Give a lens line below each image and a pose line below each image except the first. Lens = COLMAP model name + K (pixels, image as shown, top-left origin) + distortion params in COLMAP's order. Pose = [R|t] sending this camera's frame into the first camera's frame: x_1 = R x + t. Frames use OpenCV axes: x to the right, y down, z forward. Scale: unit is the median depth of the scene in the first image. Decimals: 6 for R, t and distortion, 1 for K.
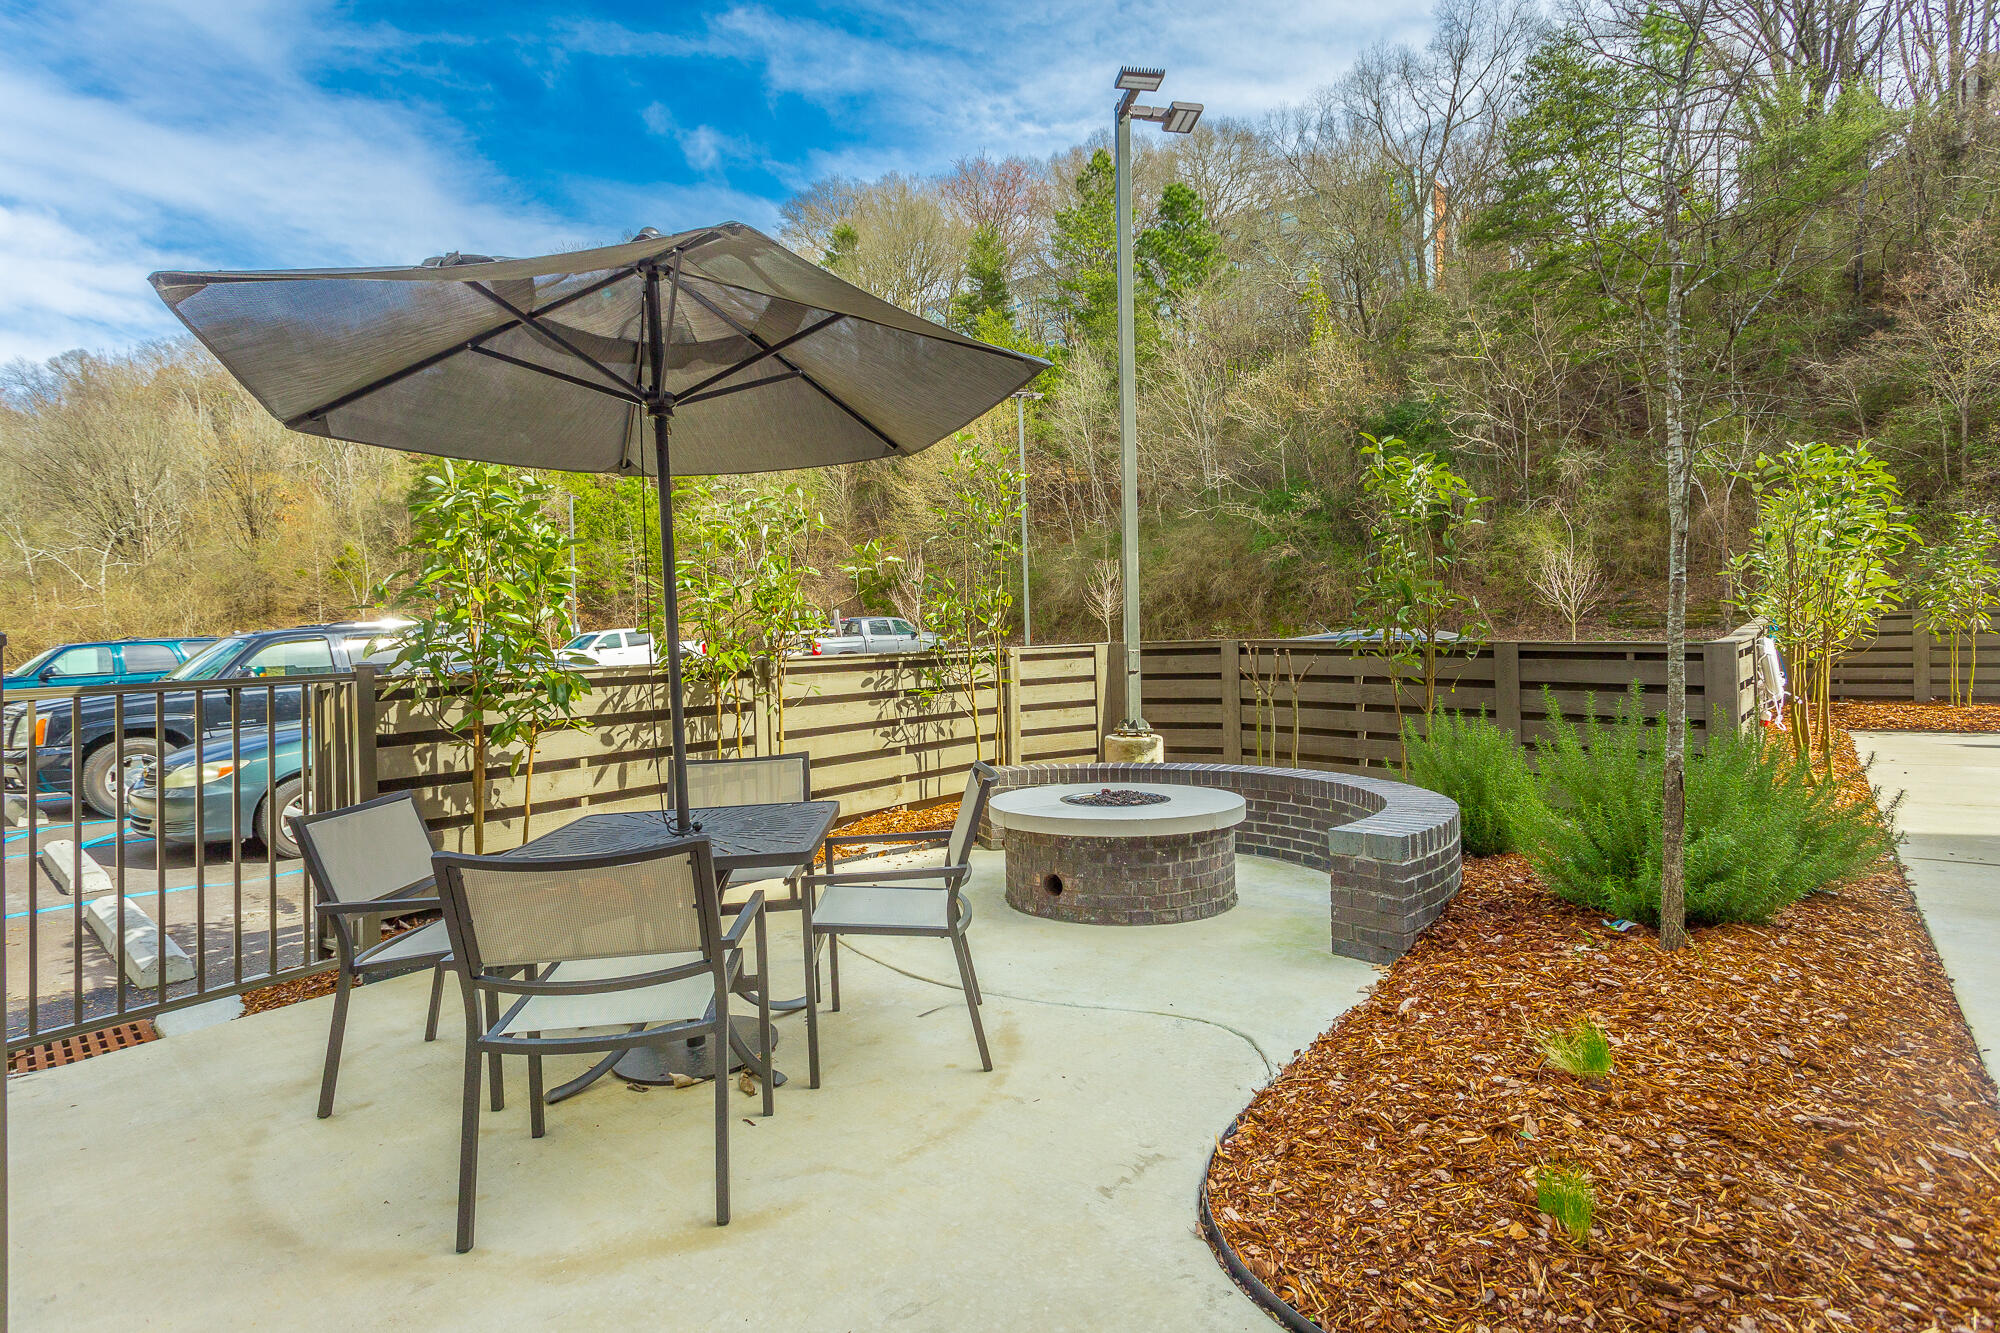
lens RADIAL K [[963.6, 0, 1007.4], [0, 963.6, 660.8], [0, 0, 1]] dist [0.002327, 0.001473]
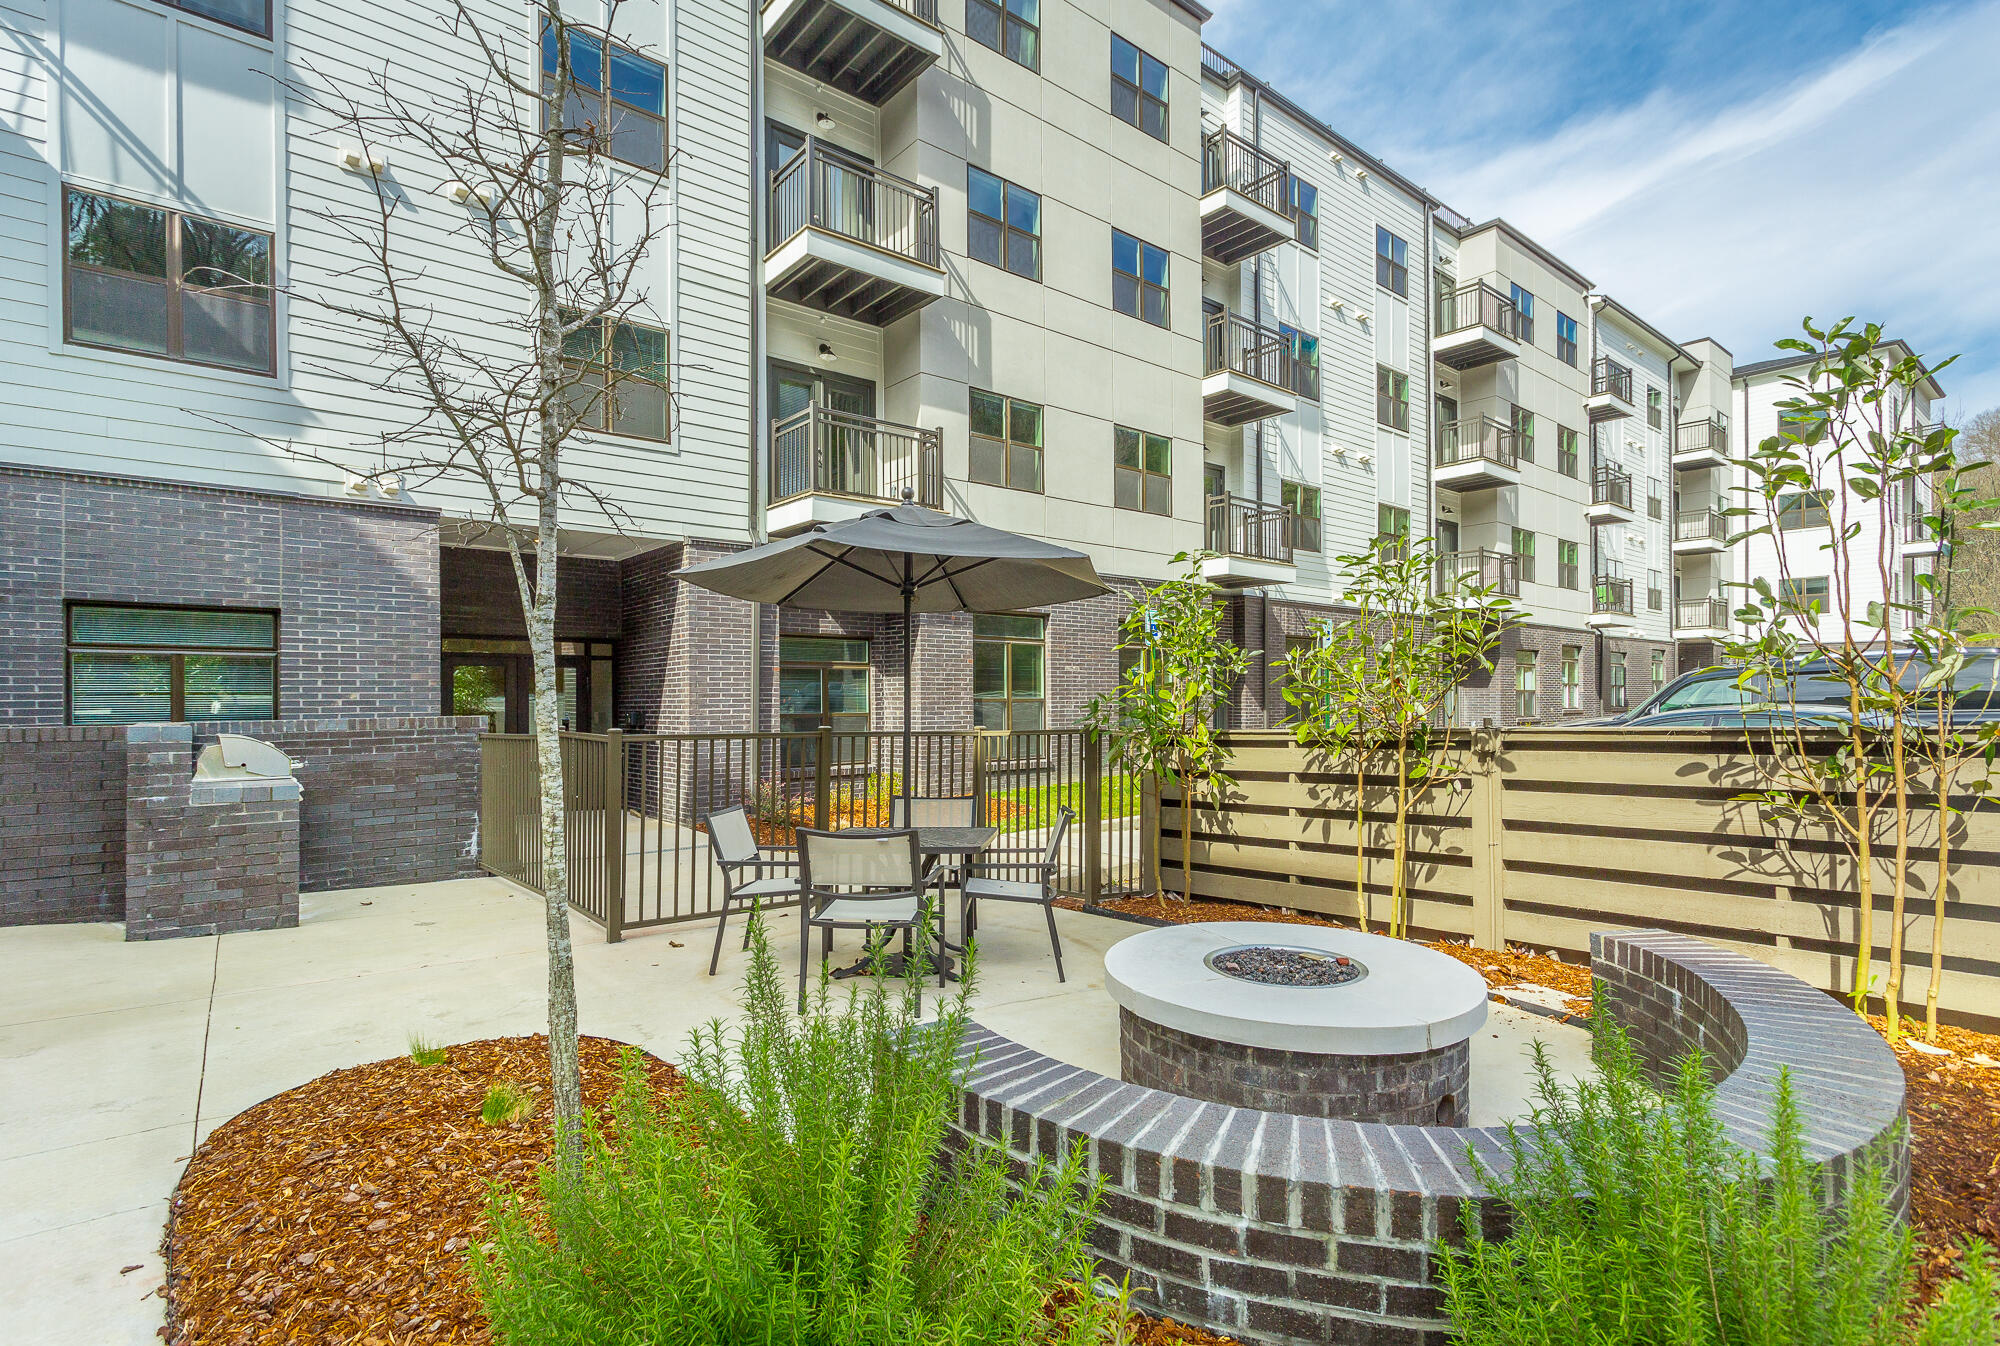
lens RADIAL K [[963.6, 0, 1005.2], [0, 963.6, 693.4], [0, 0, 1]] dist [0.002327, 0.001473]
pose [[-0.170365, 0.005512, -0.985366, 0.715537], [-0.003771, 0.999973, 0.006246, -0.039536], [0.985374, 0.004780, -0.170340, 0.815951]]
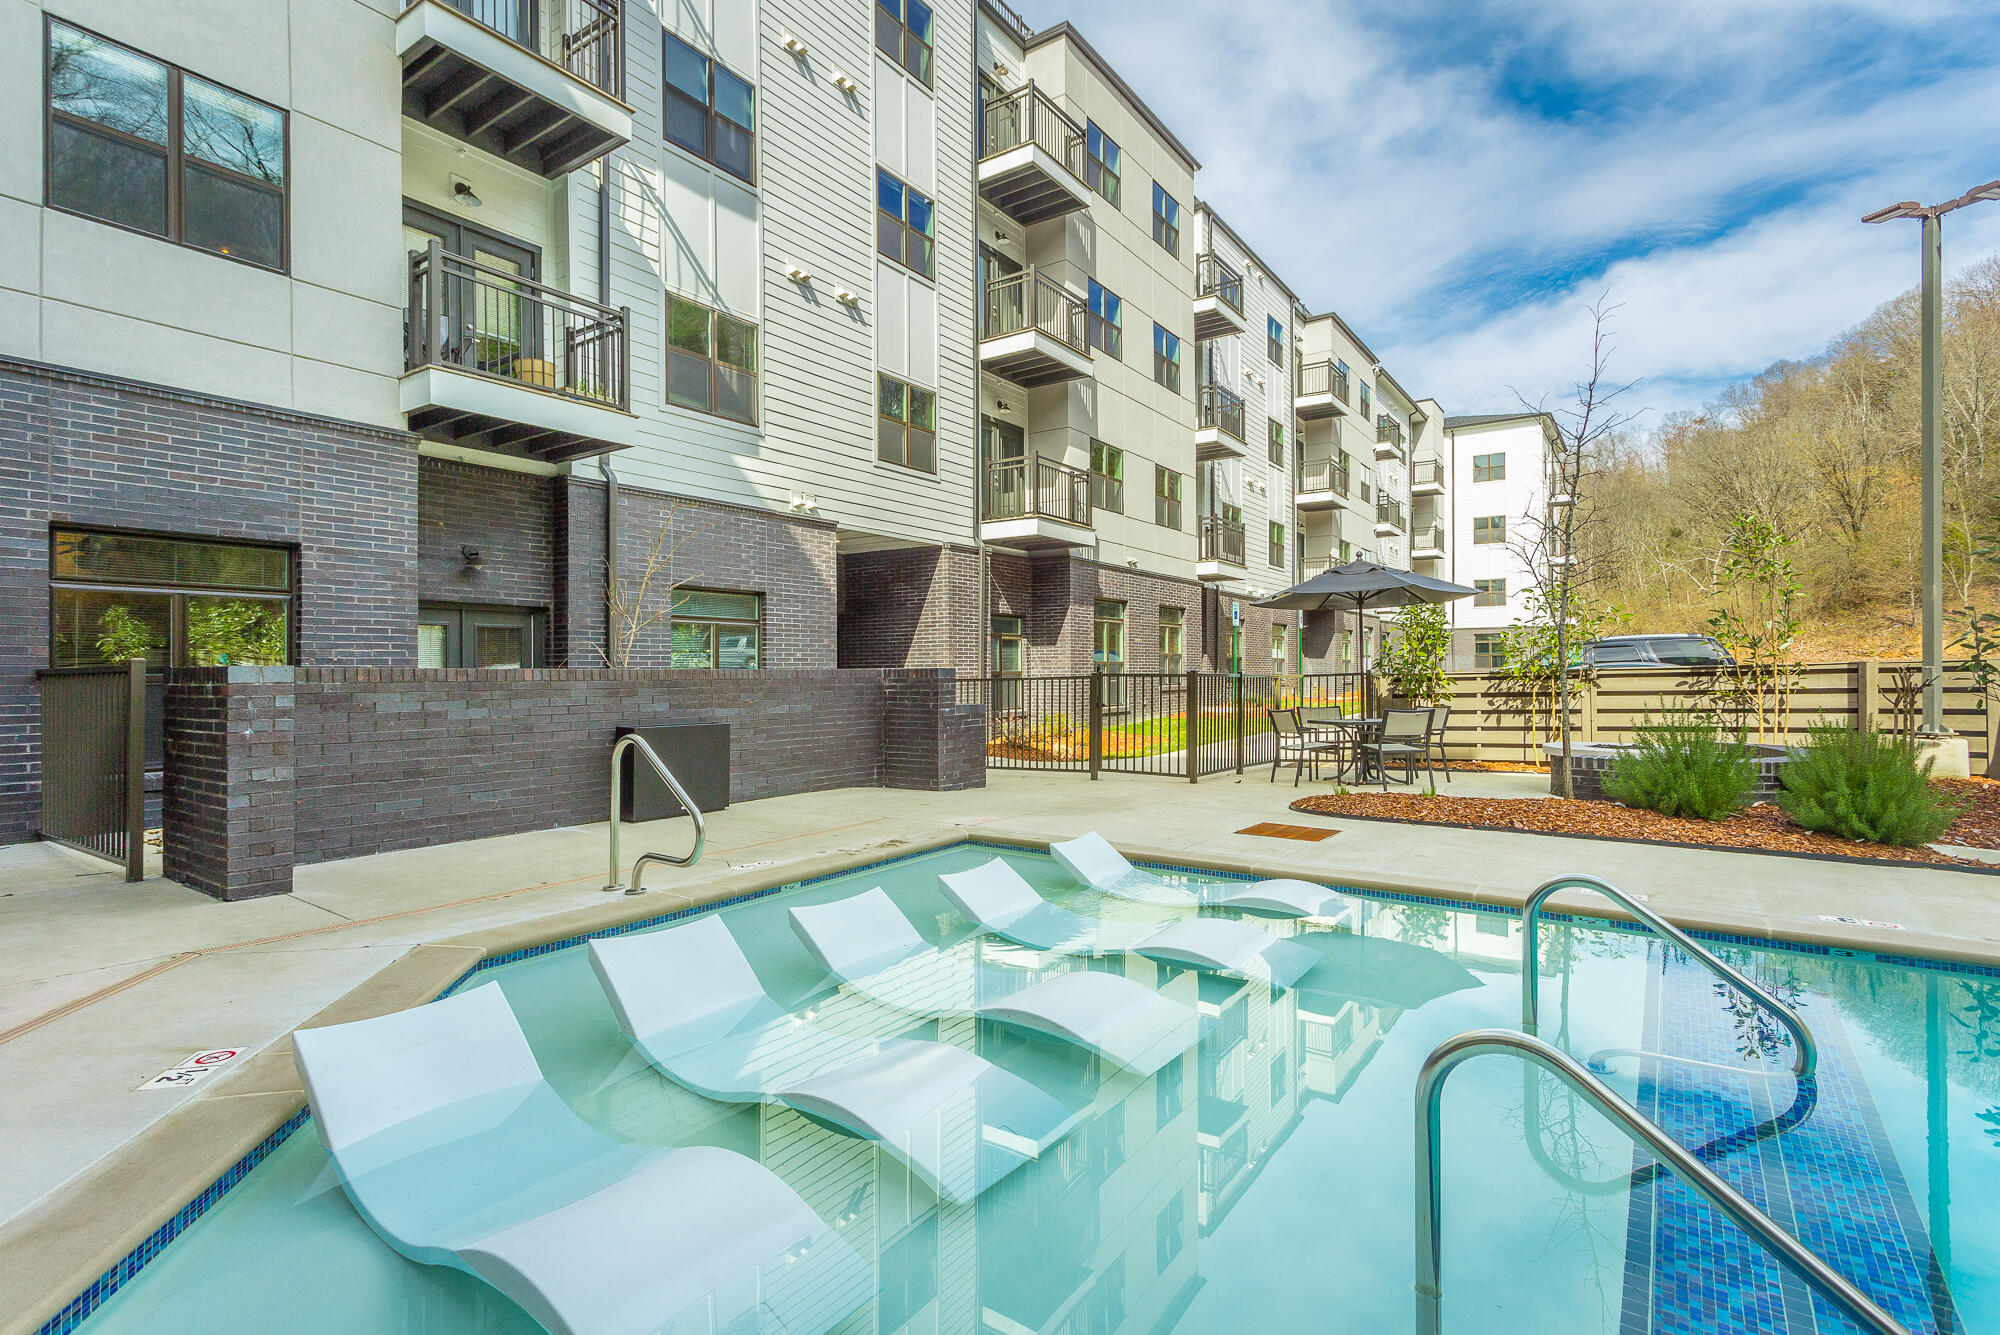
lens RADIAL K [[963.6, 0, 988.2], [0, 963.6, 664.9], [0, 0, 1]] dist [0.002327, 0.001473]
pose [[0.100964, 0.003645, -0.994883, 1.669926], [-0.008312, 0.999961, 0.002820, -0.005204], [0.994855, 0.007984, 0.100991, -0.392277]]
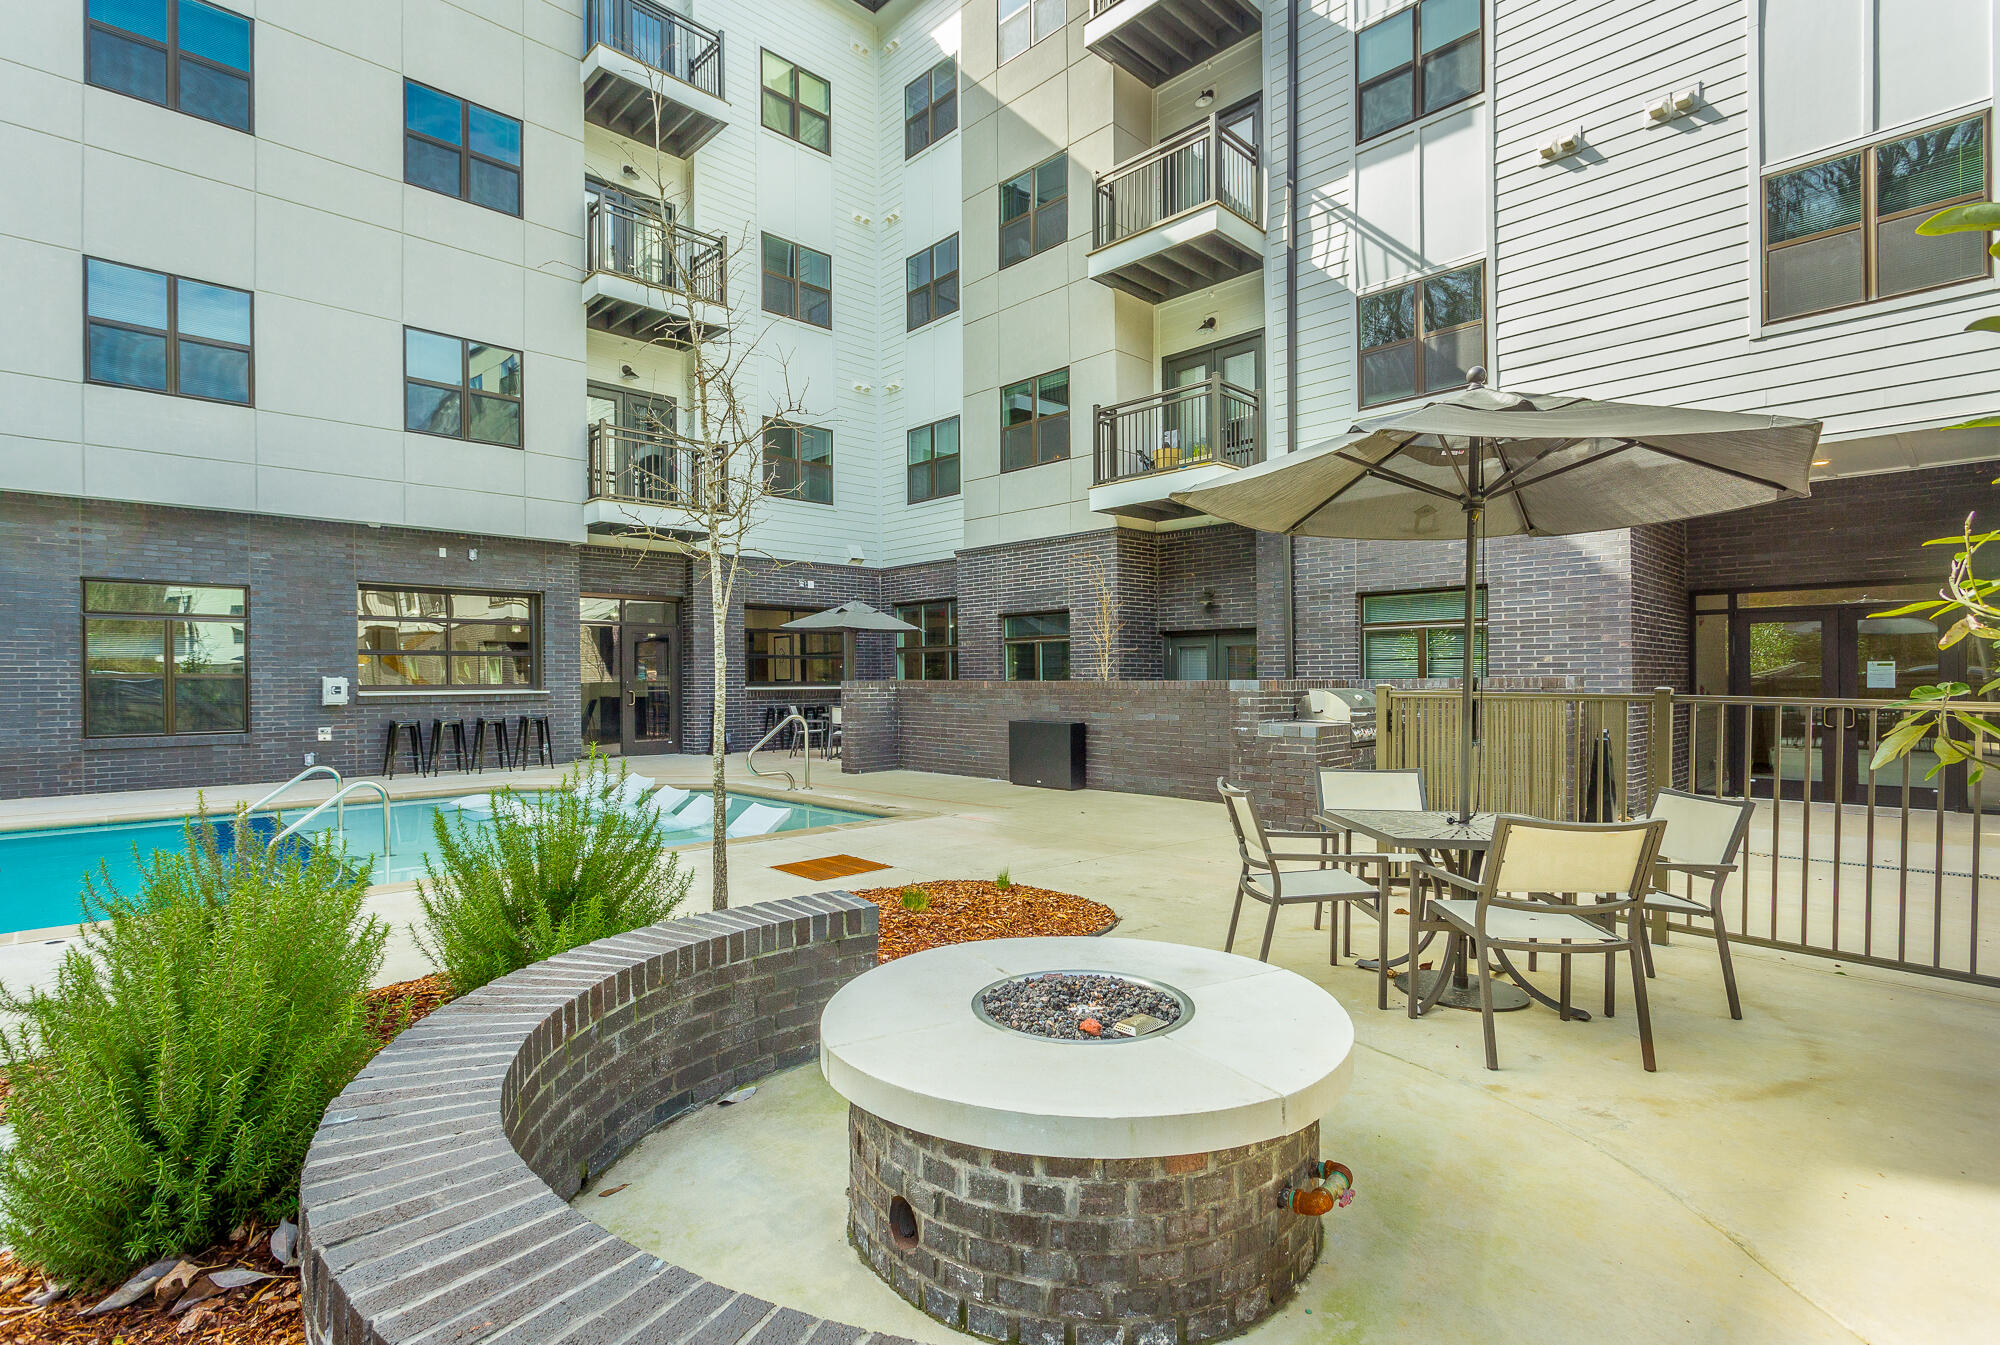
lens RADIAL K [[963.6, 0, 989.9], [0, 963.6, 679.7], [0, 0, 1]] dist [0.002327, 0.001473]
pose [[-0.994866, 0.020157, 0.099172, 0.029407], [0.021783, 0.999645, 0.015335, -0.029075], [-0.098828, 0.017417, -0.994952, 1.384938]]
